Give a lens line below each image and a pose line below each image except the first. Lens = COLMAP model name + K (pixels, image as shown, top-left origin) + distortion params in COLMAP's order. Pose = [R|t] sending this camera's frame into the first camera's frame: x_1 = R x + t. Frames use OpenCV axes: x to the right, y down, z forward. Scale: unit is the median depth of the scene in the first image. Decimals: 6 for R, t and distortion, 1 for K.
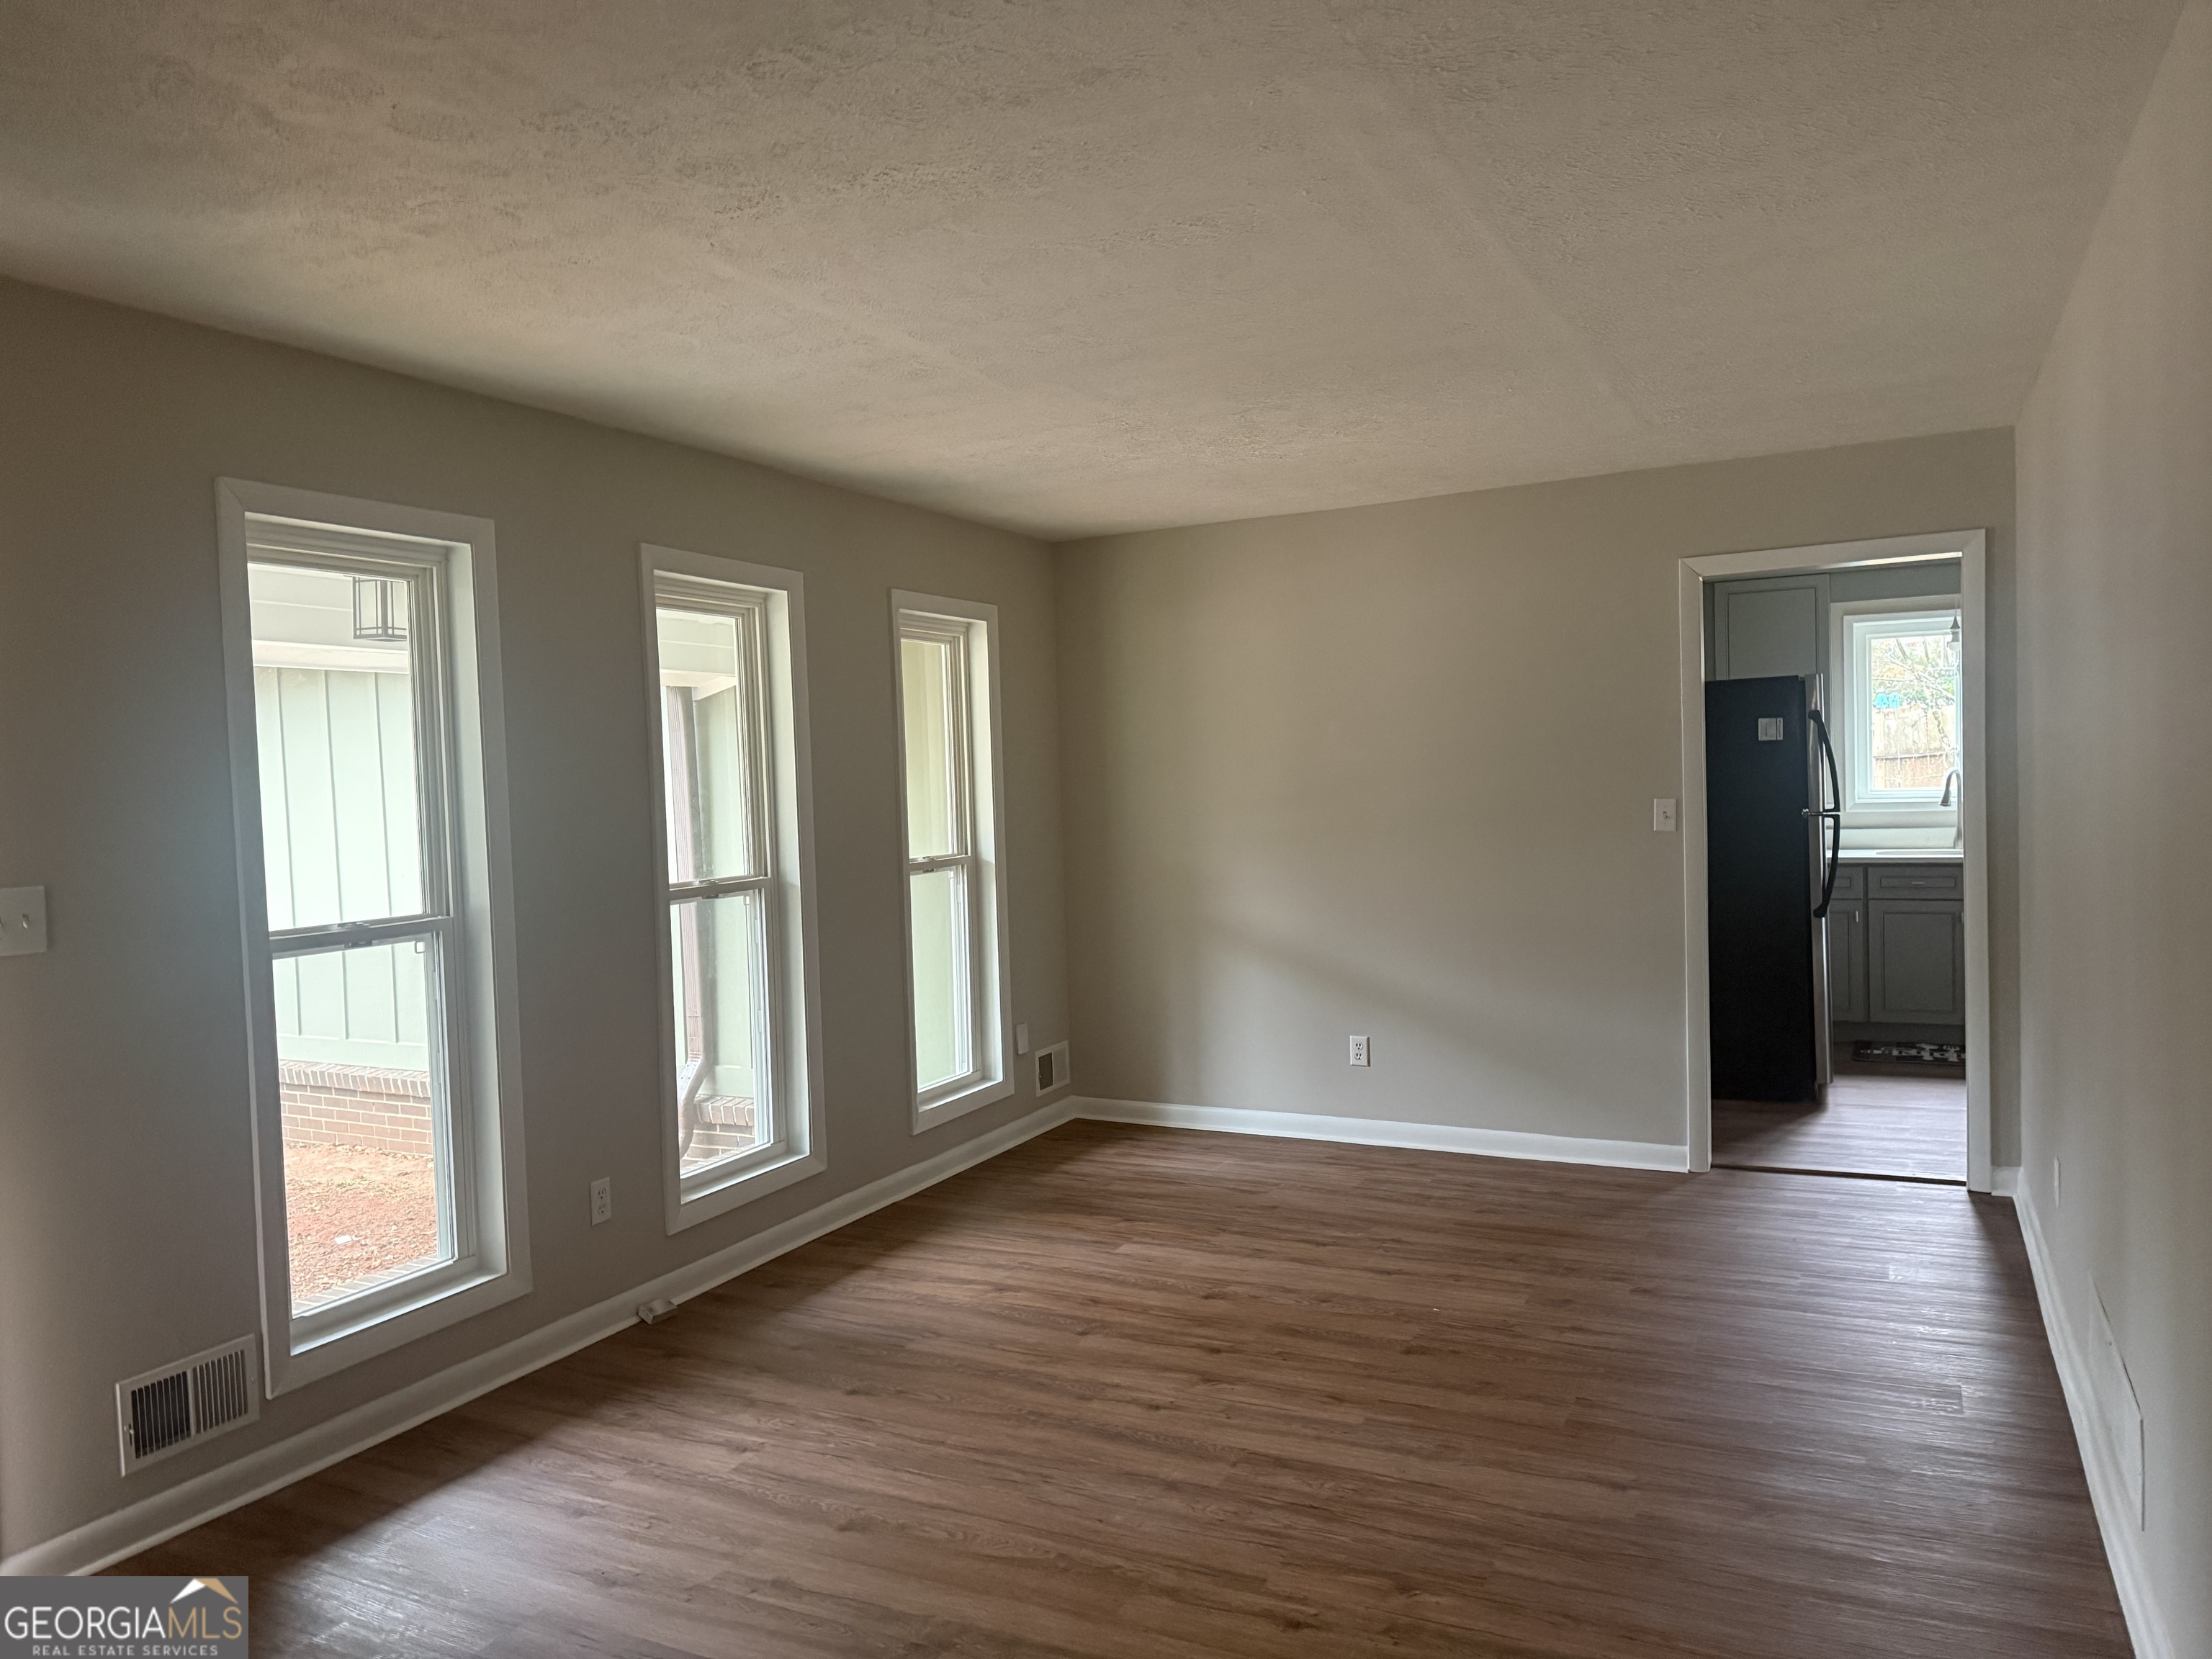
lens RADIAL K [[1571.2, 0, 1105.9], [0, 1571.2, 835.1], [0, 0, 1]] dist [0.005870, 0.000660]
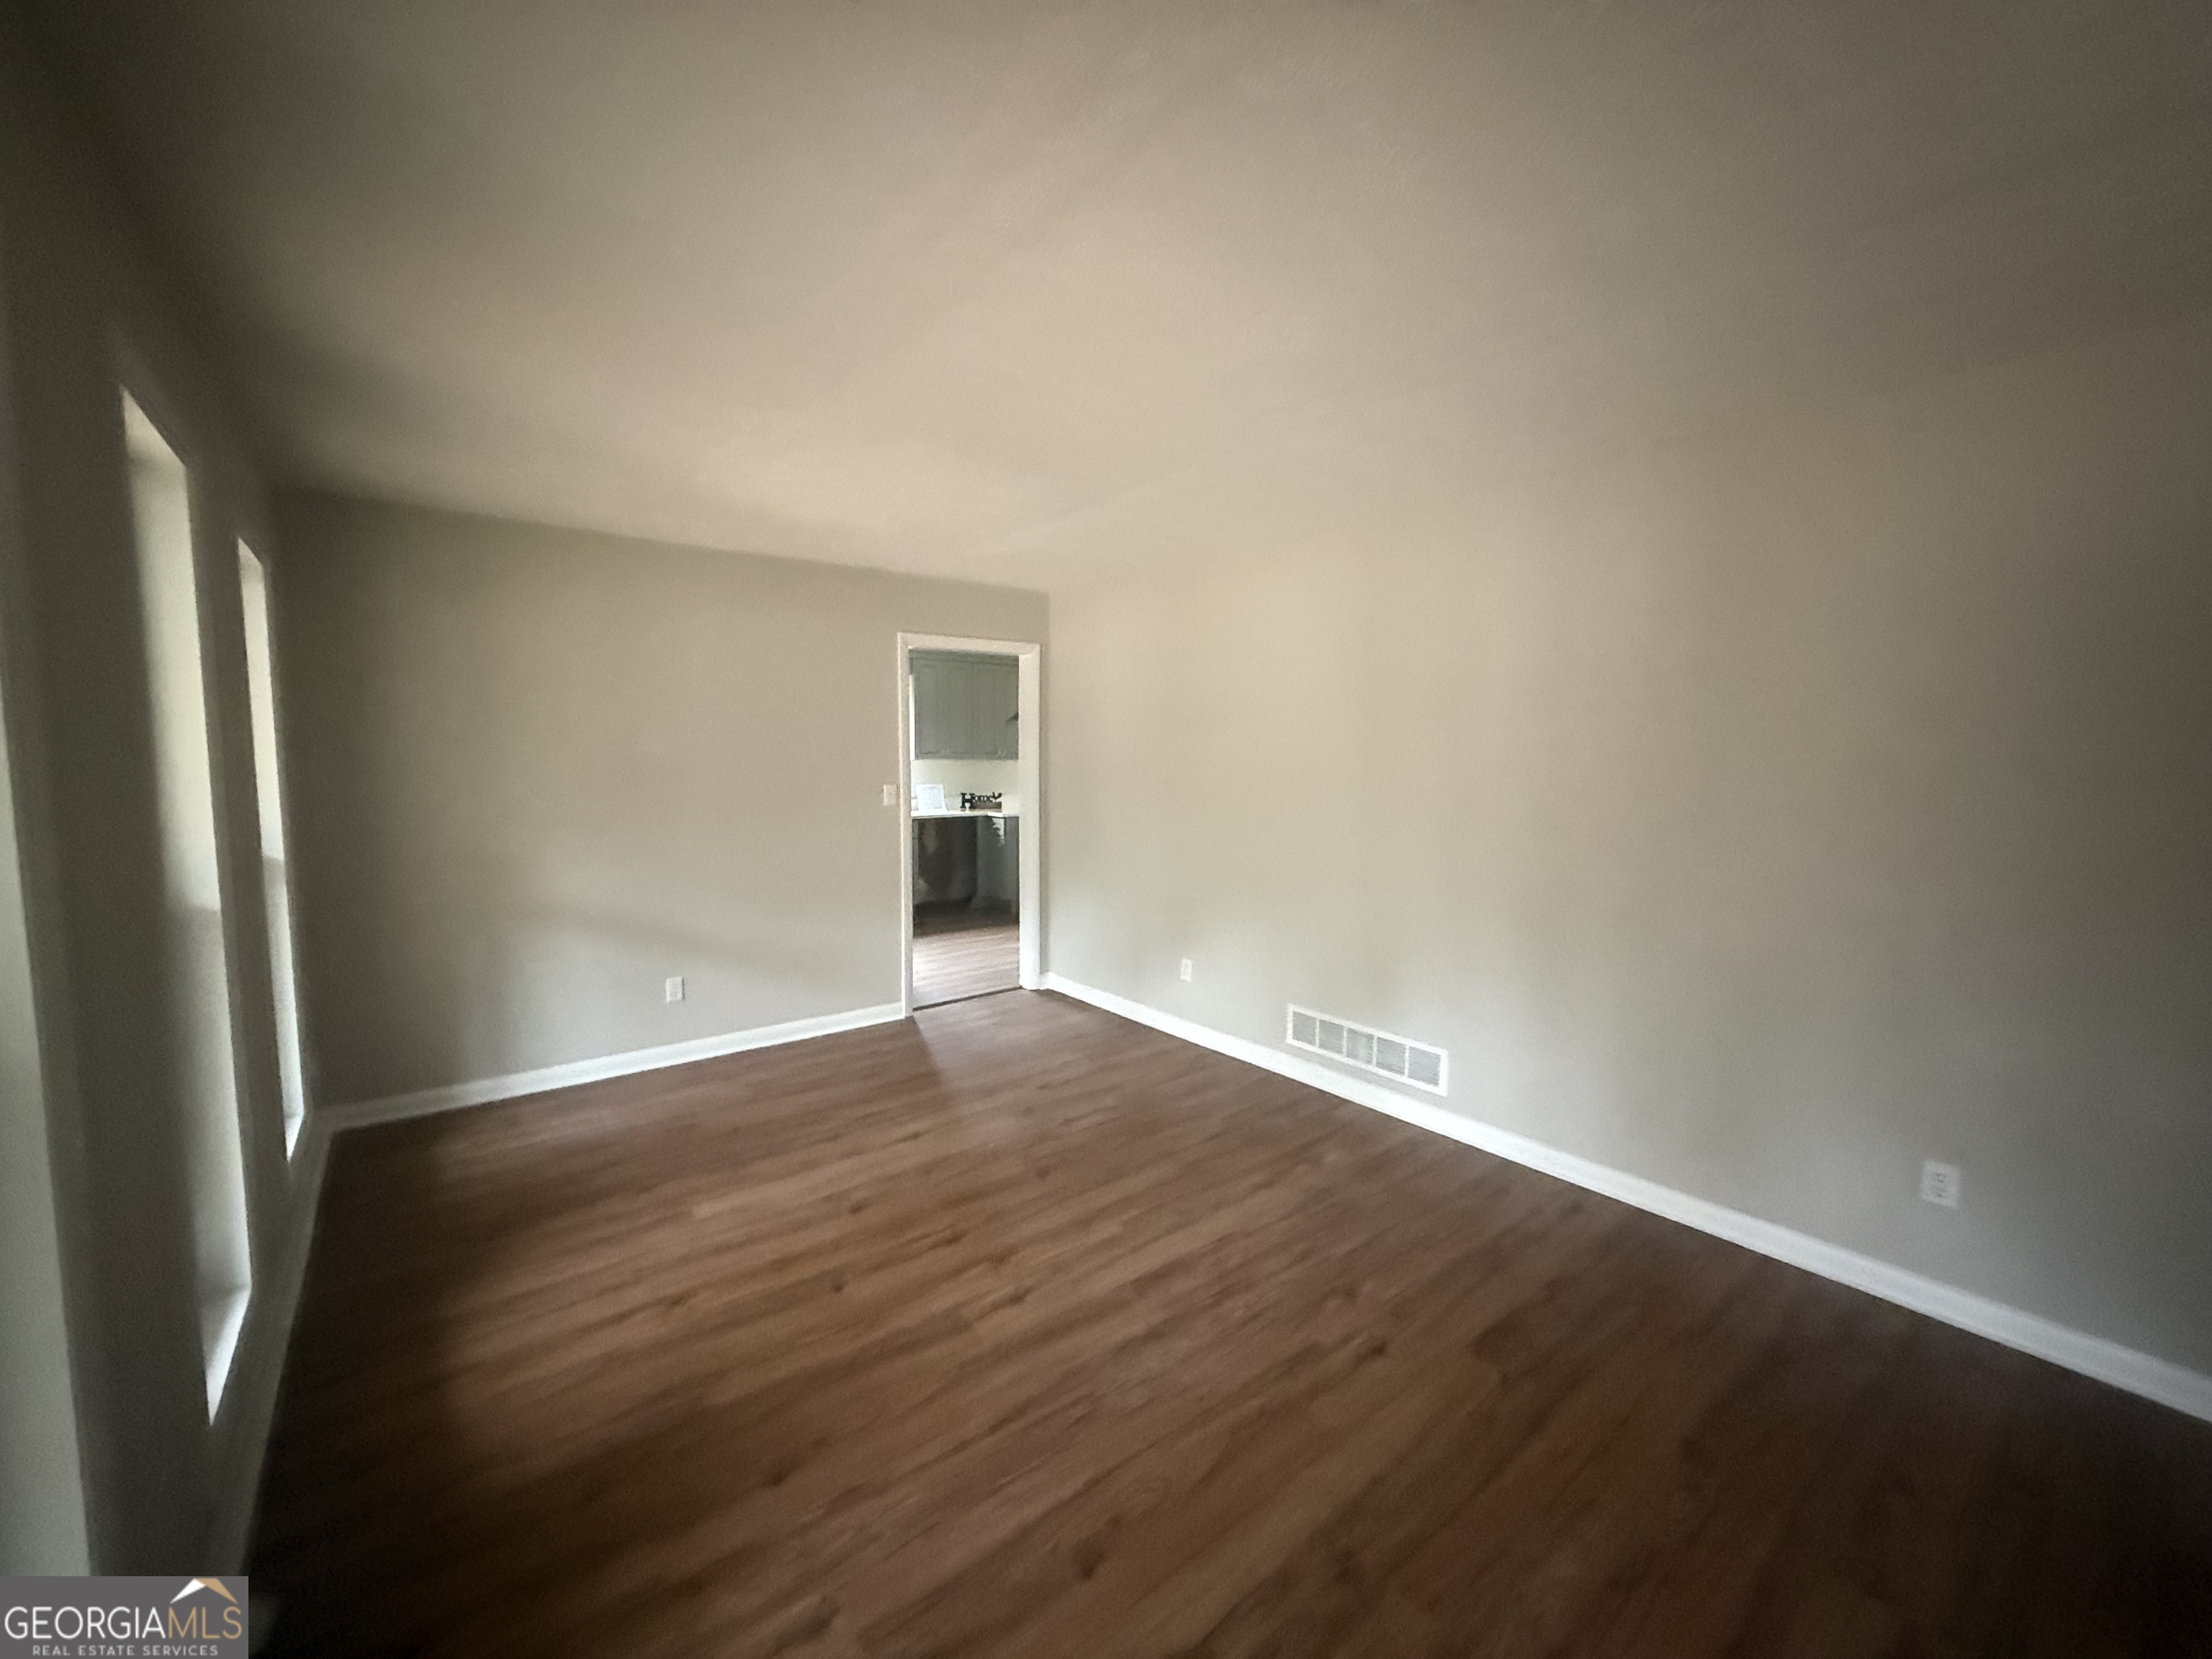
lens RADIAL K [[883.9, 0, 1105.8], [0, 883.9, 808.5], [0, 0, 1]] dist [0.008414, -0.002293]
pose [[0.424439, -0.030791, 0.904933, -0.441940], [0.026738, 0.999412, 0.021465, -0.016144], [-0.905062, 0.015086, 0.425013, 0.537496]]
